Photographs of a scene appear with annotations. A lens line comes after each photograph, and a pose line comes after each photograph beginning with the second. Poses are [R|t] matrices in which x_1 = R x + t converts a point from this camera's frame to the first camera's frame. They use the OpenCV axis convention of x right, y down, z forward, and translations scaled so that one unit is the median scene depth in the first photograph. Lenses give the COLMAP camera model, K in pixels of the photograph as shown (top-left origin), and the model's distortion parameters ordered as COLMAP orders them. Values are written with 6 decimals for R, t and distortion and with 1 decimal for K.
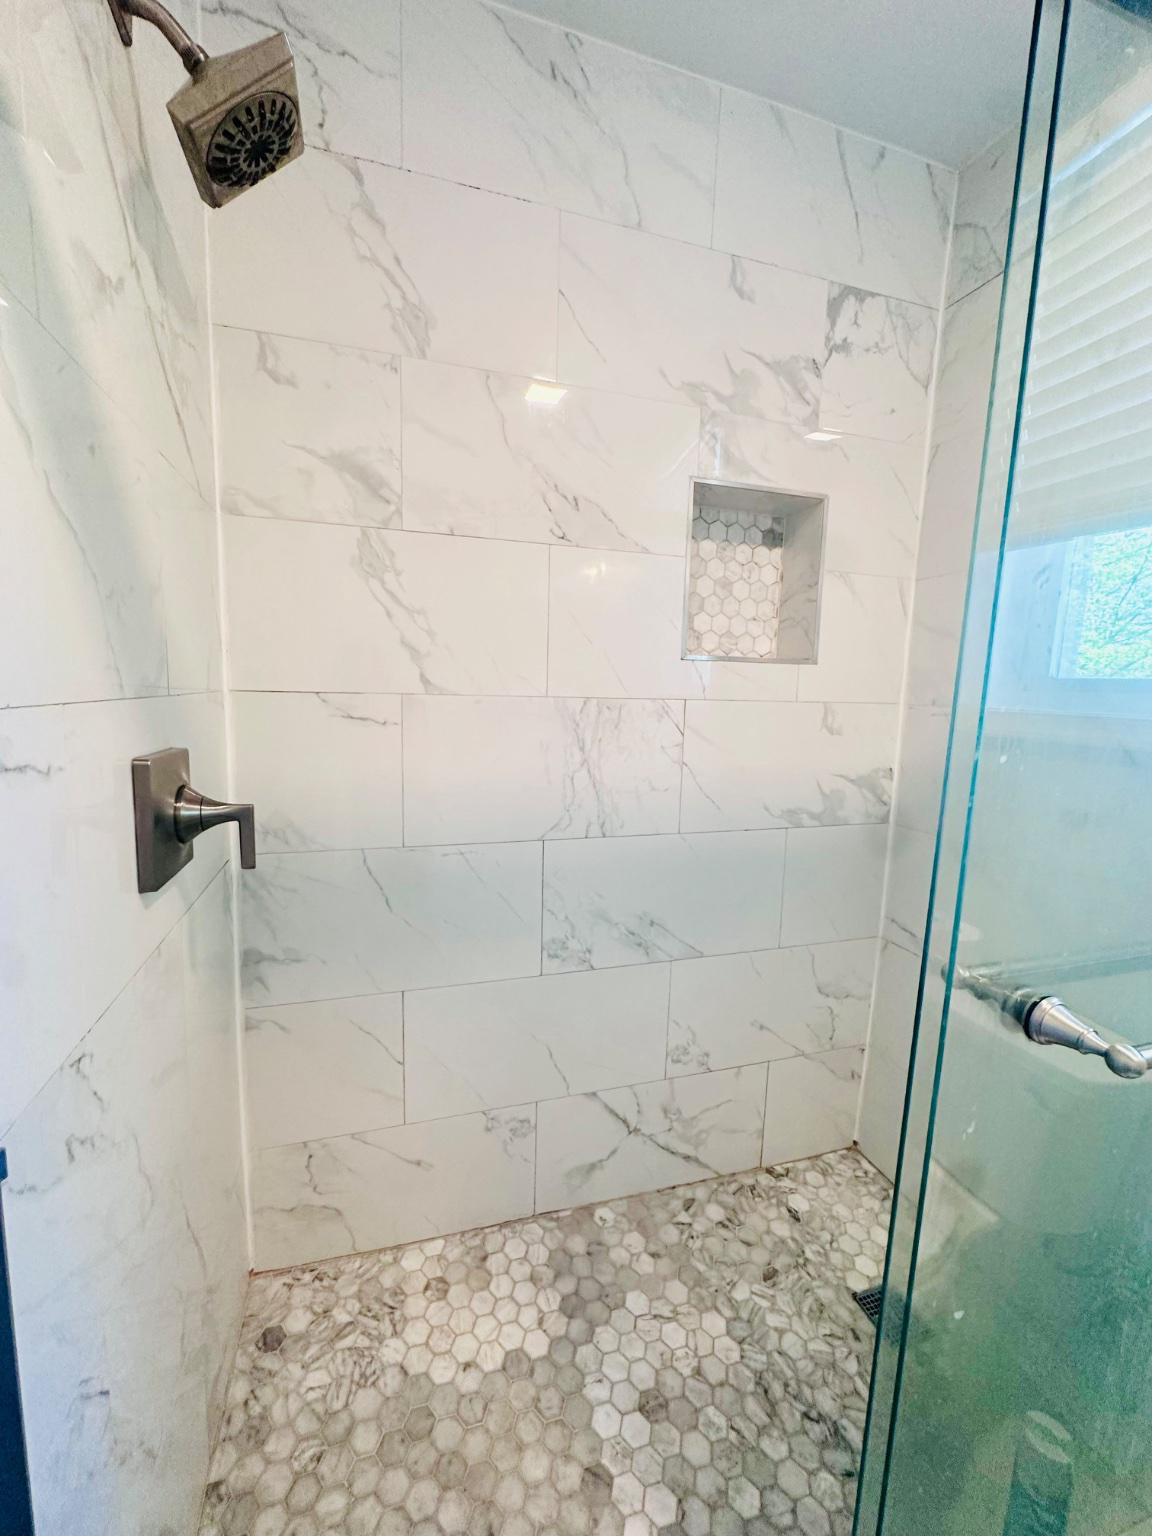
lens RADIAL K [[616.4, 0, 573.0], [0, 616.4, 769.1], [0, 0, 1]] dist [-0.005723, 0.001180]
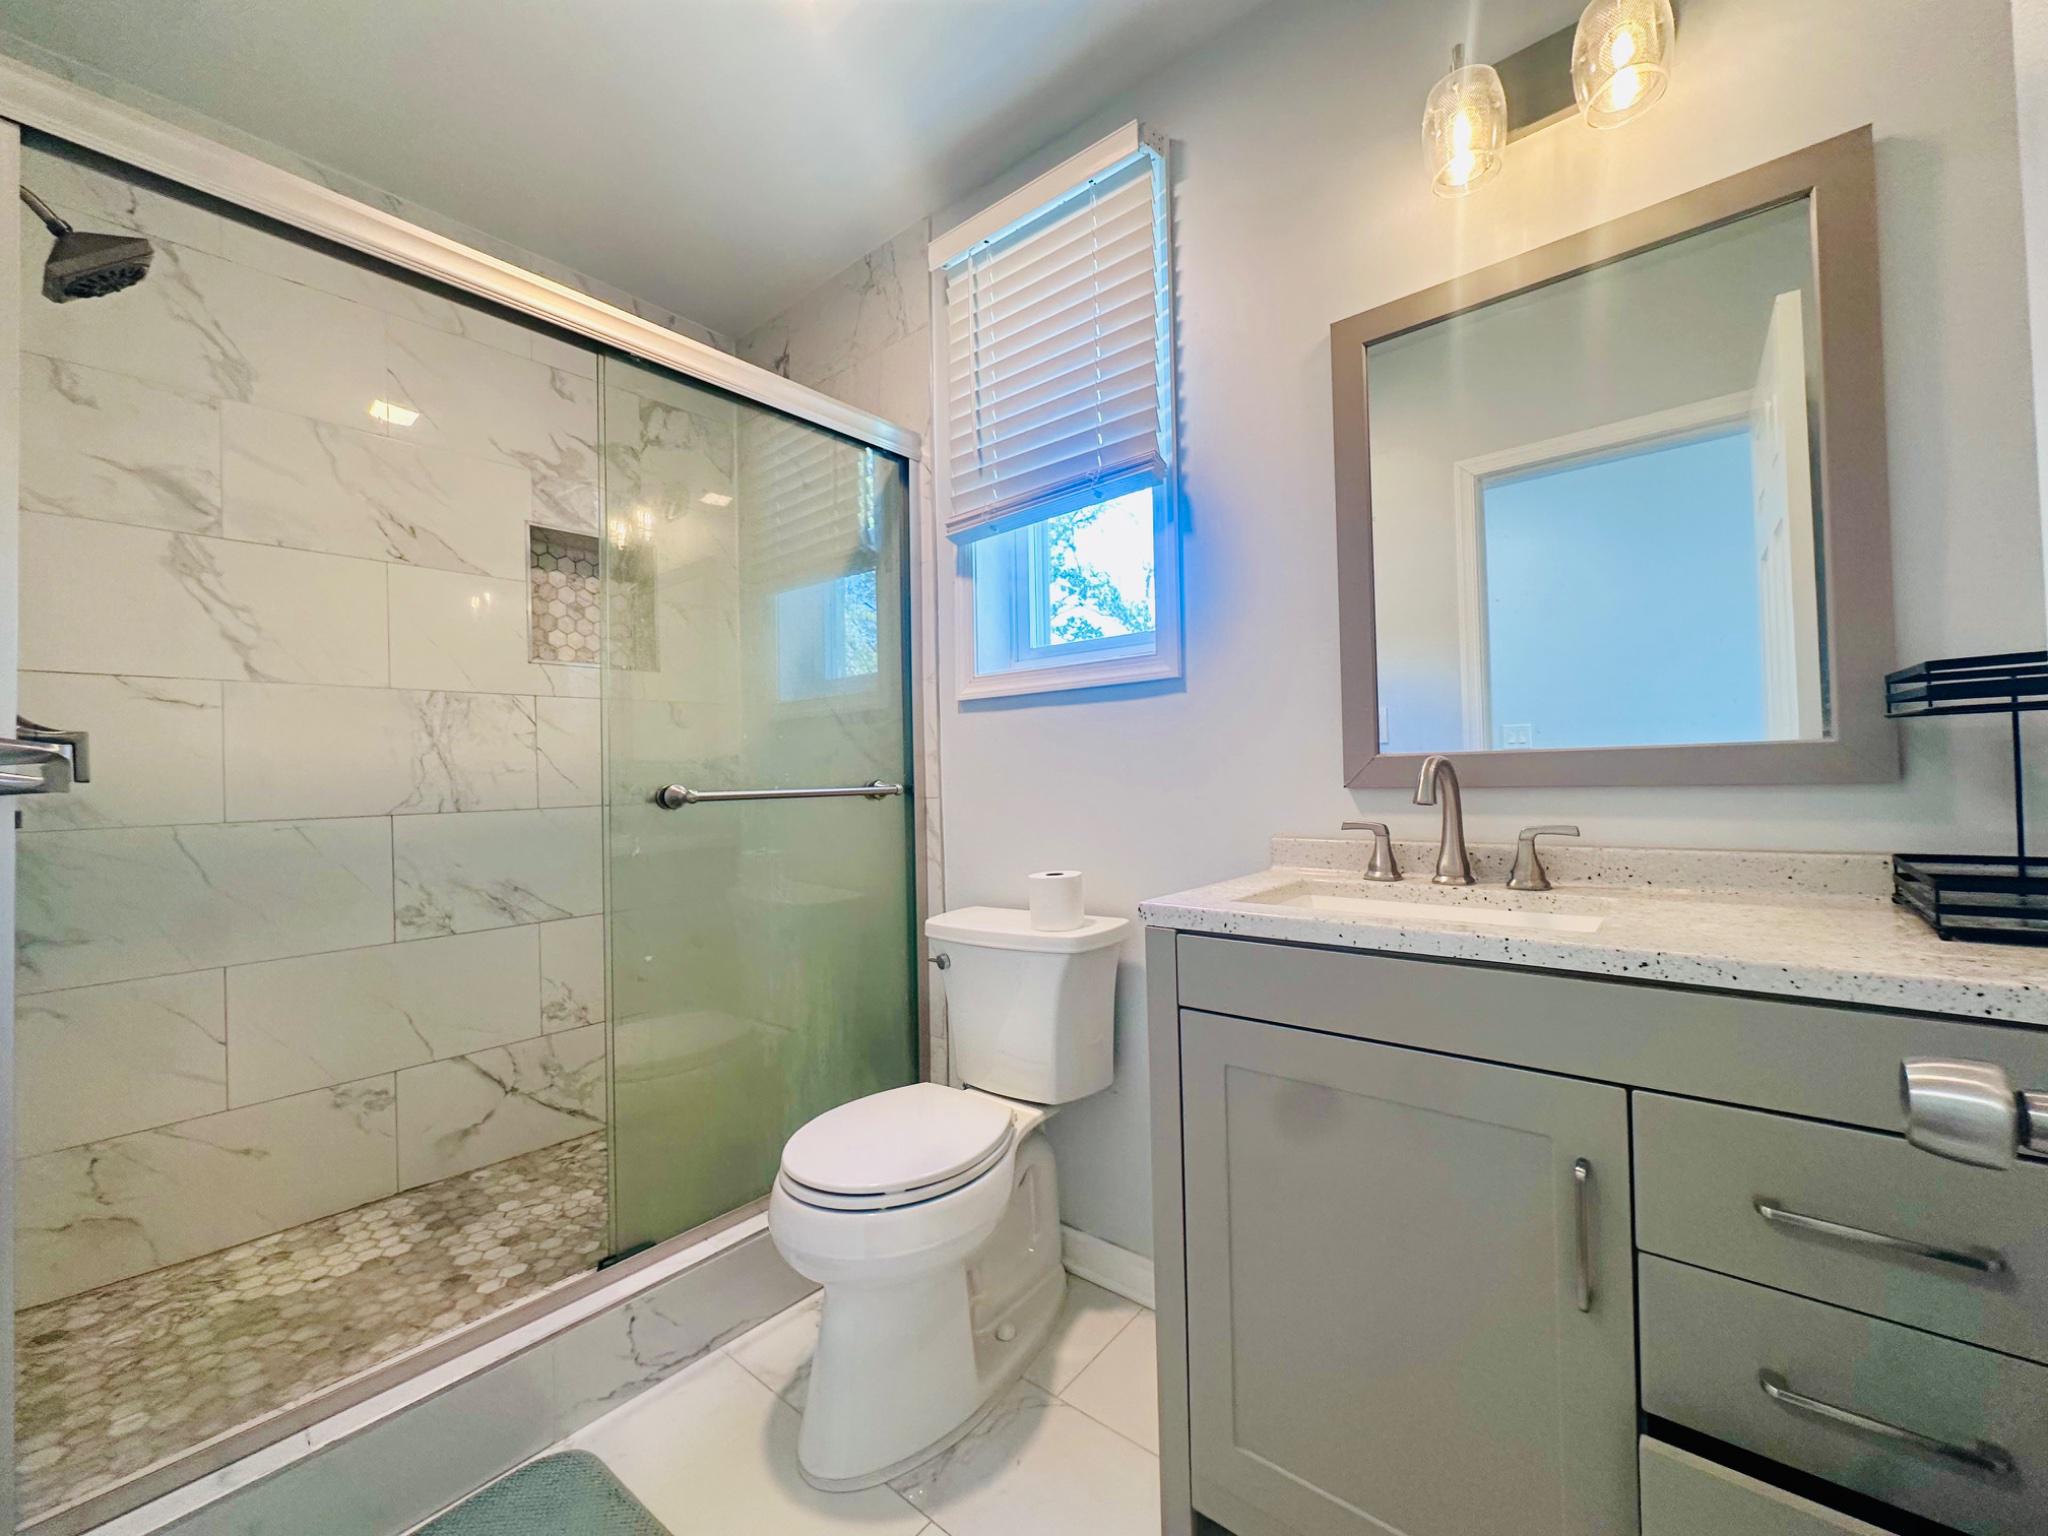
lens RADIAL K [[821.8, 0, 1025.6], [0, 821.8, 765.4], [0, 0, 1]] dist [-0.005723, 0.001180]
pose [[0.839713, -0.044785, 0.541181, 0.120692], [0.123972, 0.986085, -0.110755, 0.342967], [-0.528690, 0.160094, 0.833581, -0.888890]]
